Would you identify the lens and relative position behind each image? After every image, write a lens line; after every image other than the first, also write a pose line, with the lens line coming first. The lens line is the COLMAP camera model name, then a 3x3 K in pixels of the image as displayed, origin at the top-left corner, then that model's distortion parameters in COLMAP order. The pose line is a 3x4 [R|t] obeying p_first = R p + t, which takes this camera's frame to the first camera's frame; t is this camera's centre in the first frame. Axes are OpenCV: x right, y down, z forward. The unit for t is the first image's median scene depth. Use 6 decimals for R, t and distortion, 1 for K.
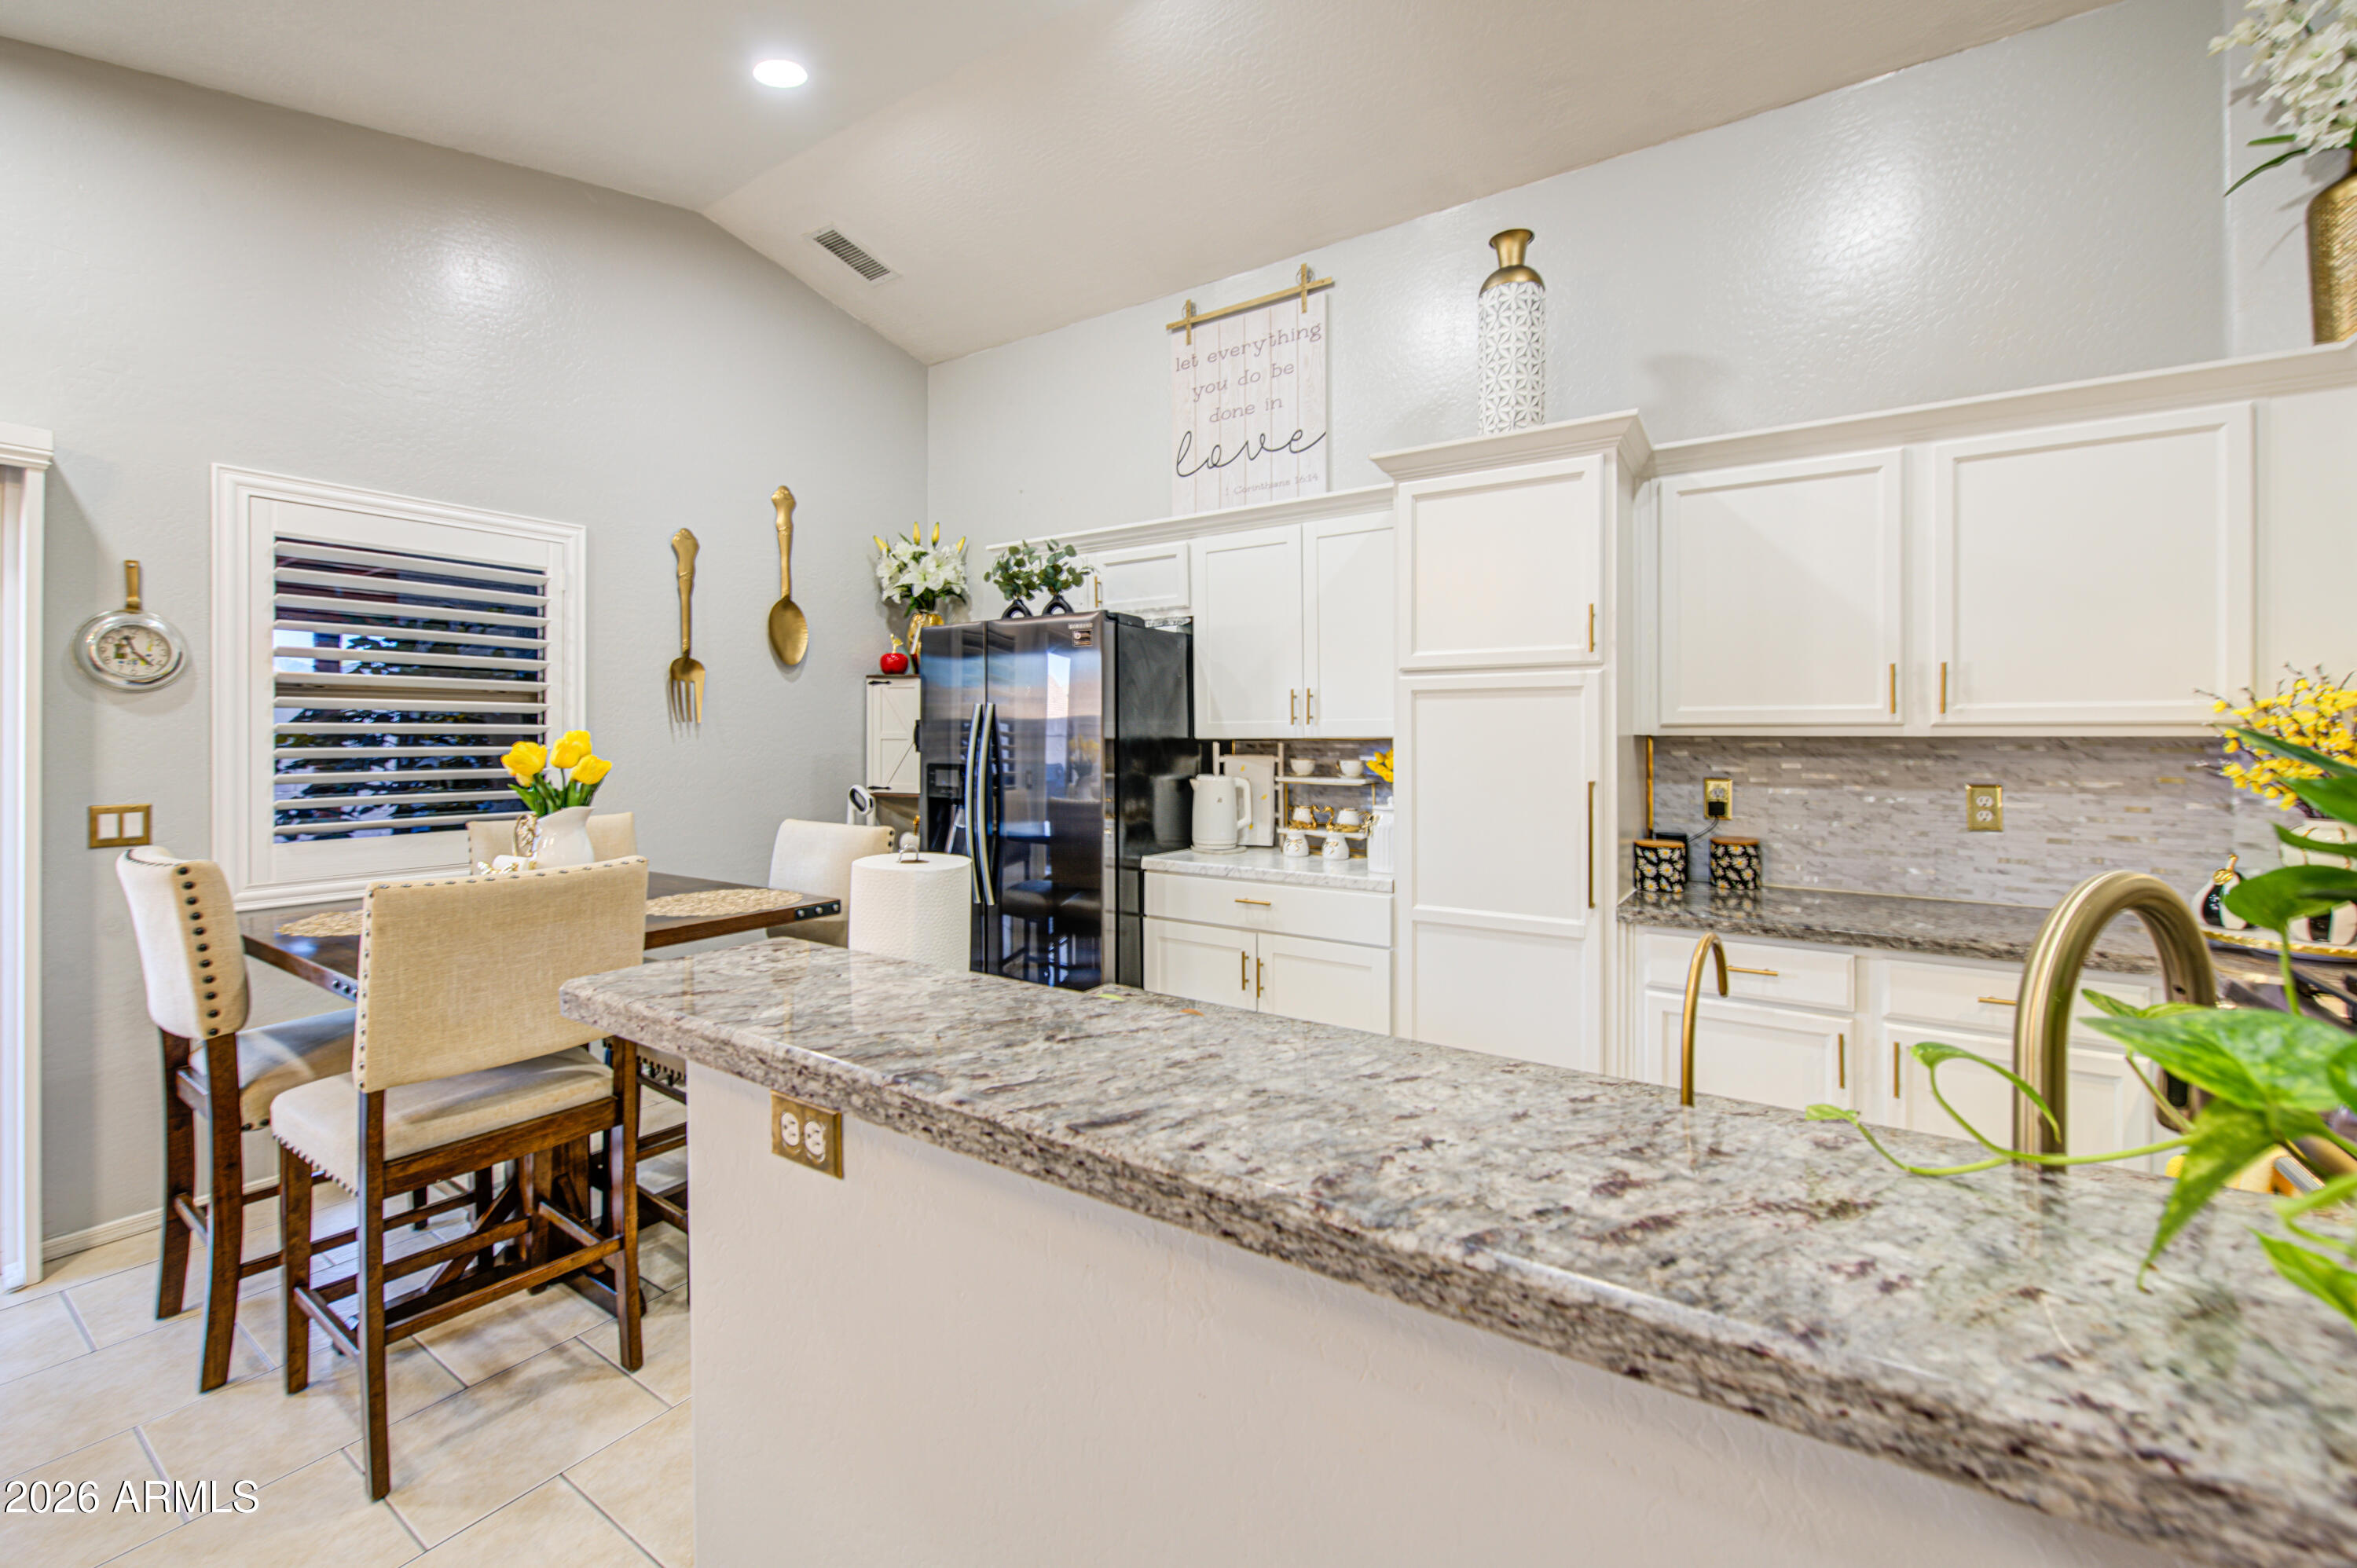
lens RADIAL K [[978.6, 0, 1204.7], [0, 978.6, 730.2], [0, 0, 1]] dist [-0.004515, -0.000378]
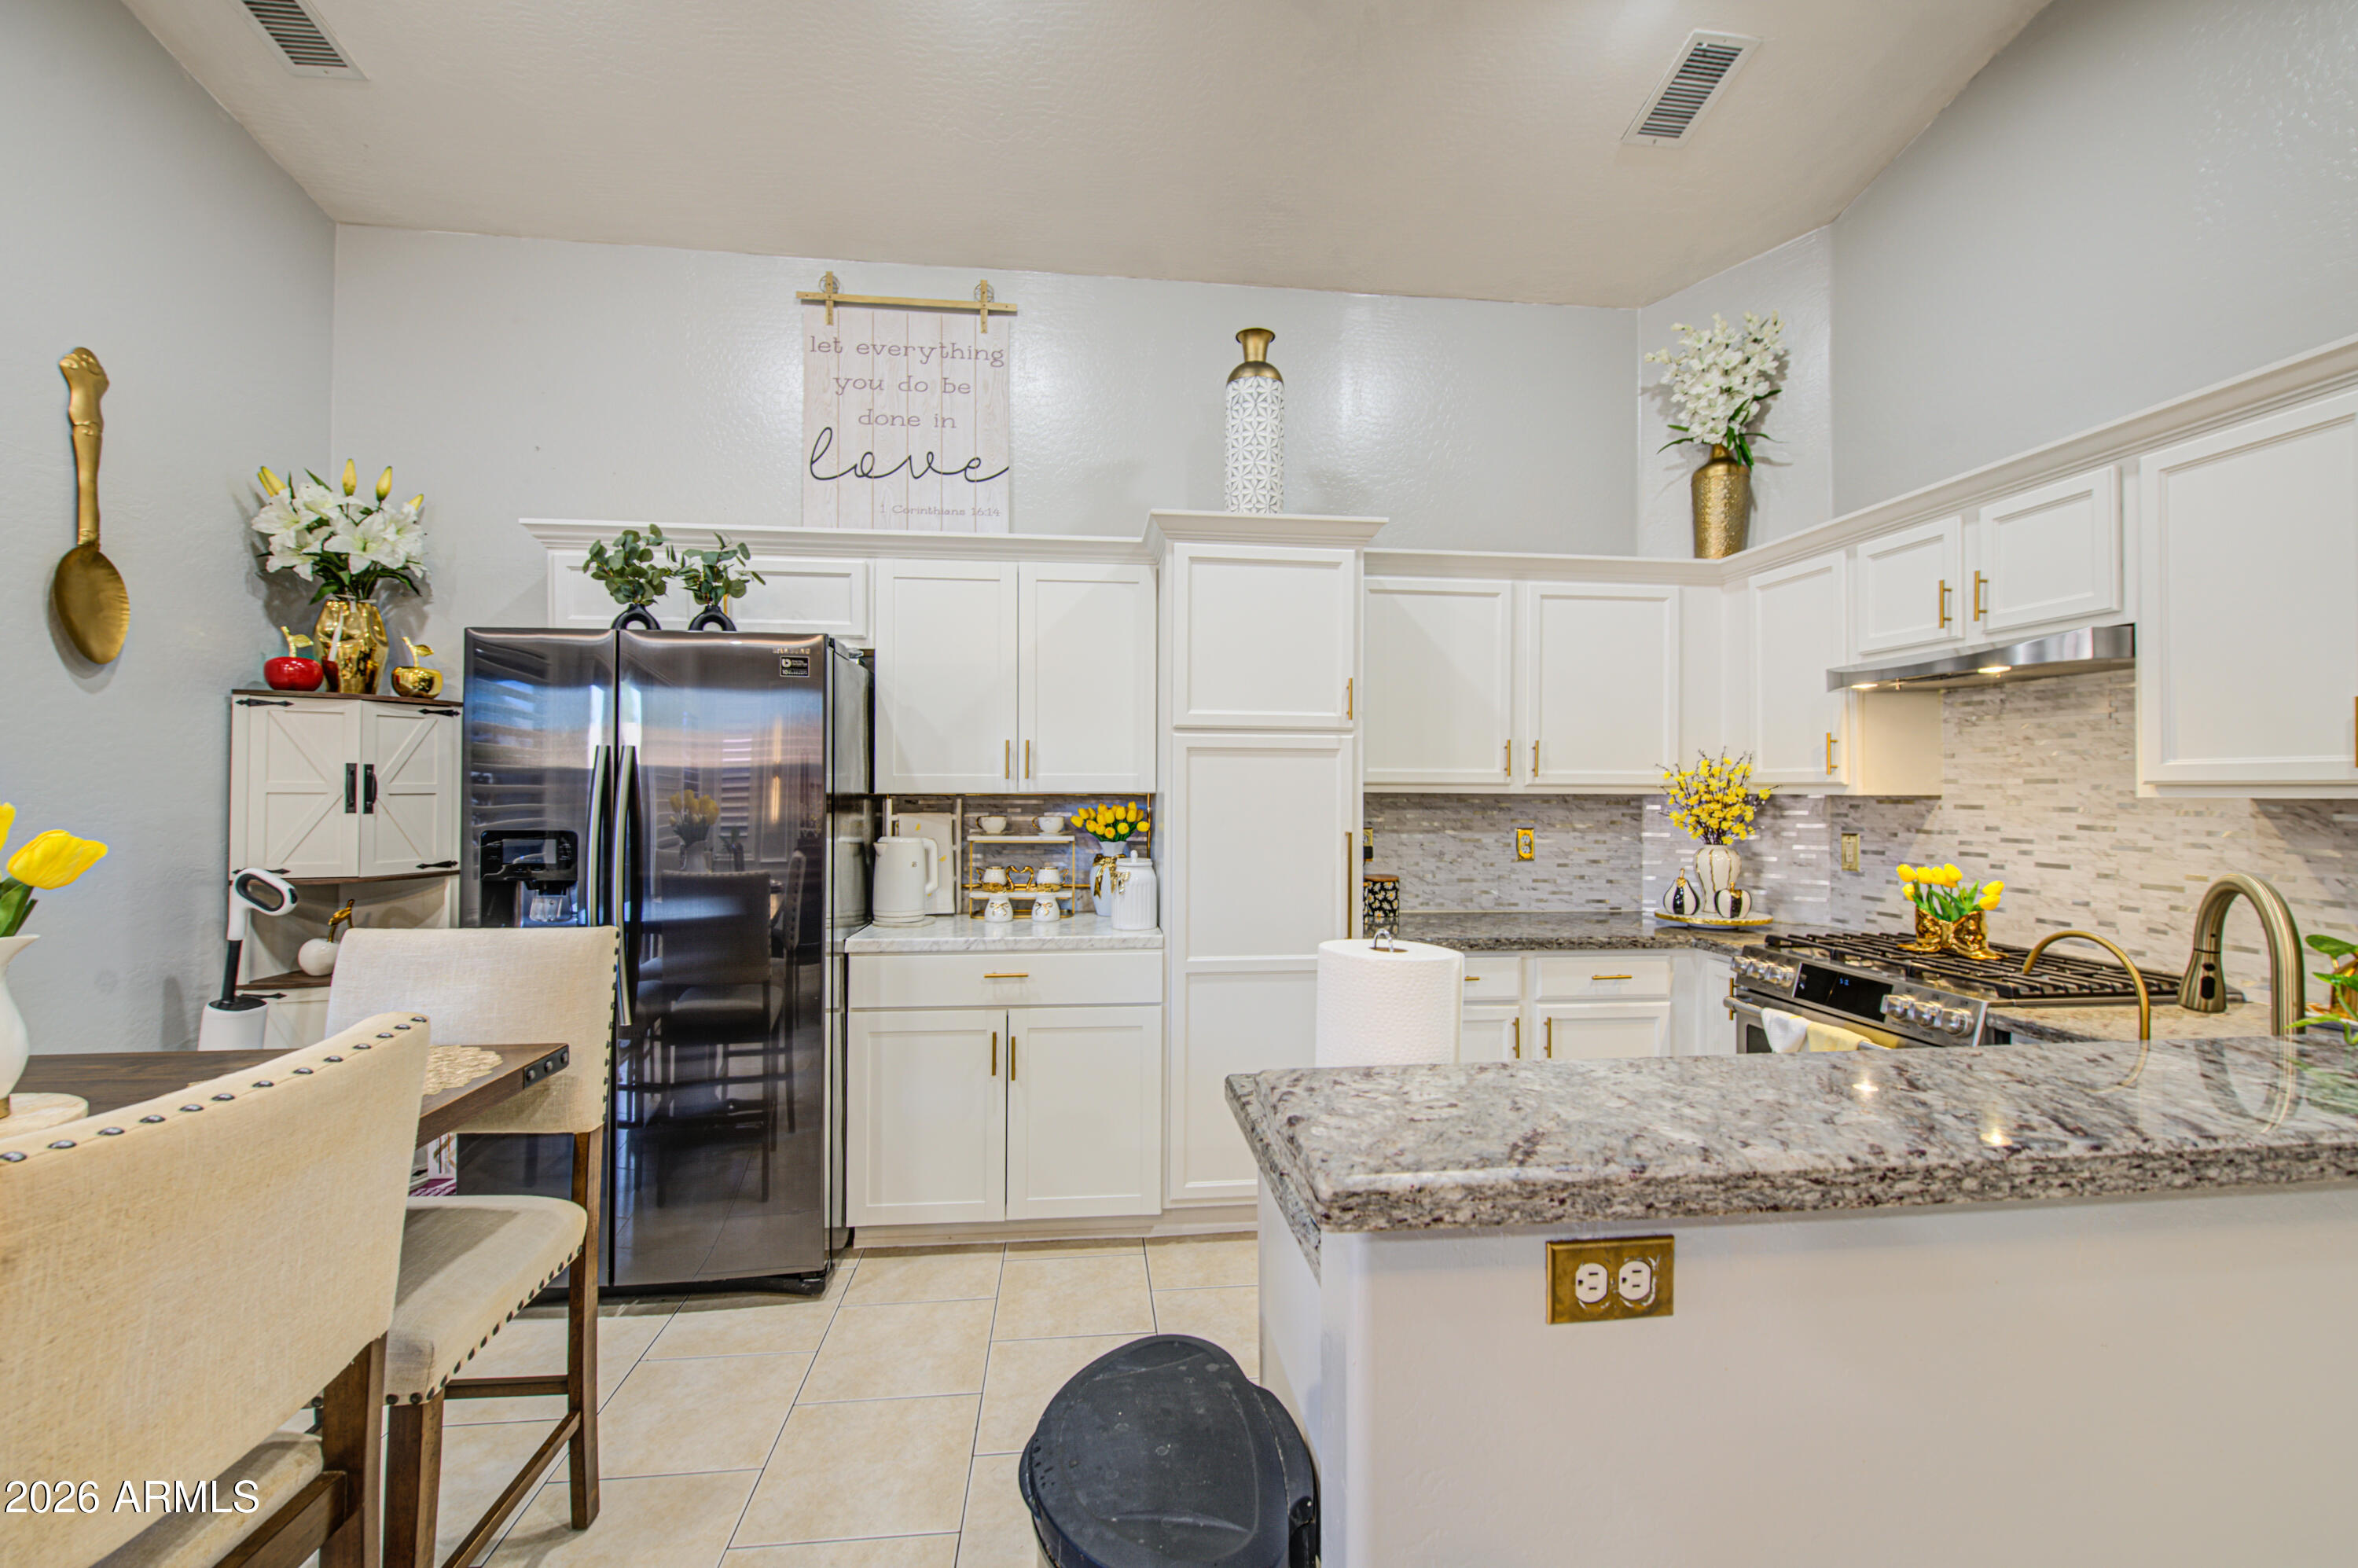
lens RADIAL K [[979.0, 0, 1189.3], [0, 979.0, 777.8], [0, 0, 1]] dist [-0.004515, -0.000378]
pose [[0.759935, 0.011591, 0.649895, -0.444008], [-0.008640, 0.999933, -0.007731, -0.001084], [-0.649941, 0.000260, 0.759984, 0.219588]]
